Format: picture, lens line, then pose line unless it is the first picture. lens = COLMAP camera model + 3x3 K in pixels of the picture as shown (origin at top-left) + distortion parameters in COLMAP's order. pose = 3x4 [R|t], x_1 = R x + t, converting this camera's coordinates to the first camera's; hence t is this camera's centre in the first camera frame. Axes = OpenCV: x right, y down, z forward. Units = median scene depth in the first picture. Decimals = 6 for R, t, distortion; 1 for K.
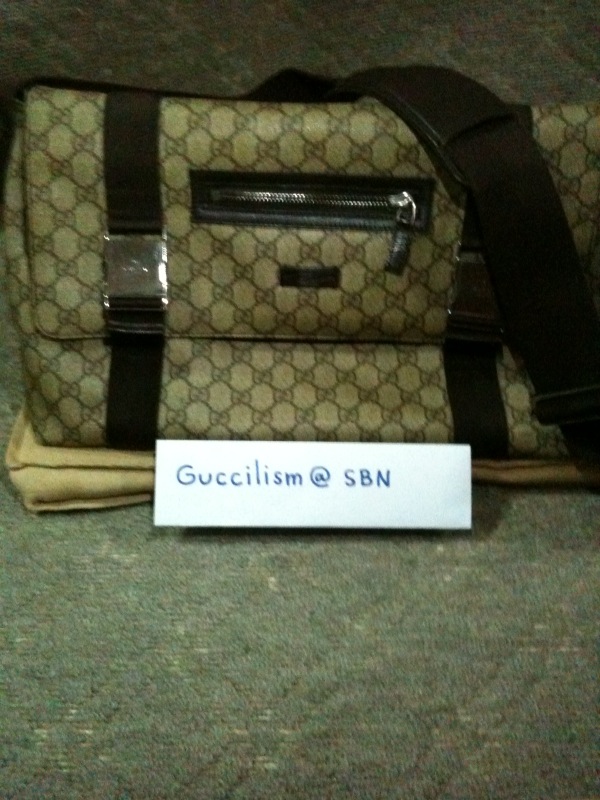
lens RADIAL K [[795.7, 0, 299.6], [0, 795.7, 354.7], [0, 0, 1]] dist [0.128472, -0.301361]
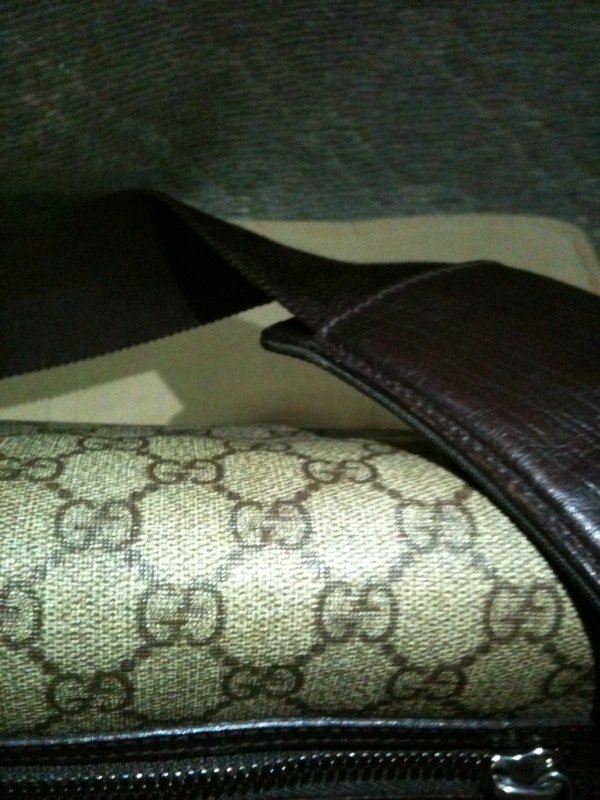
lens RADIAL K [[890.6, 0, 300.0], [0, 890.6, 400.0], [0, 0, 1]] dist [0.132181, -0.522502]
pose [[0.989403, -0.007992, 0.144976, -0.011885], [-0.007786, 0.994127, 0.107937, -0.366299], [-0.144987, -0.107922, 0.983530, 0.667127]]
